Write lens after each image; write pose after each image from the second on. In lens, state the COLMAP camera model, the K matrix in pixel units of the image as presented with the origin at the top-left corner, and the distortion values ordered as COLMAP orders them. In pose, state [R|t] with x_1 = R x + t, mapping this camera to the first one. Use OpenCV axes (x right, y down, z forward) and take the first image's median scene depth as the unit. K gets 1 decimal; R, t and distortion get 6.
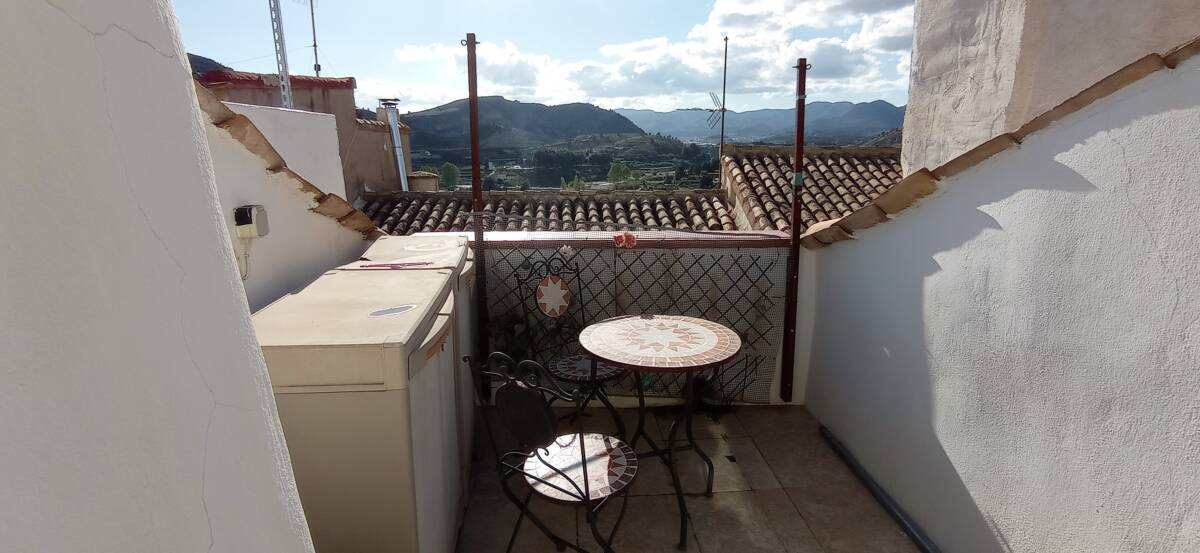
lens RADIAL K [[546.7, 0, 600.4], [0, 546.7, 269.1], [0, 0, 1]] dist [-0.047328, 0.028583]
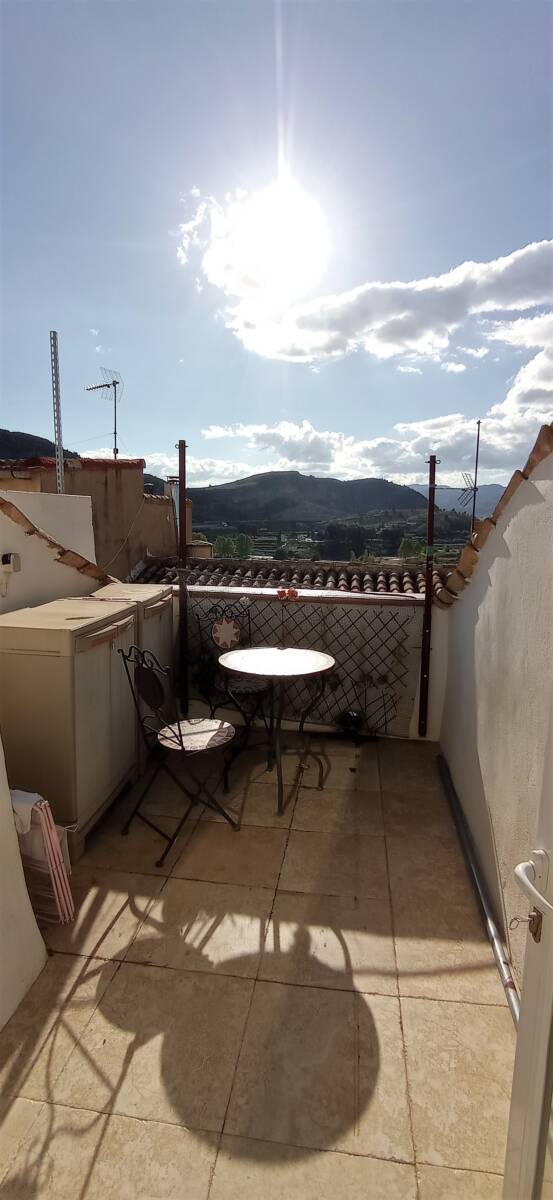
lens RADIAL K [[546.7, 0, 283.3], [0, 546.7, 602.6], [0, 0, 1]] dist [-0.047328, 0.028583]
pose [[0.980763, 0.046083, -0.189685, 0.269768], [-0.059615, 0.996020, -0.066262, 0.050510], [0.185877, 0.076296, 0.979606, -0.257645]]
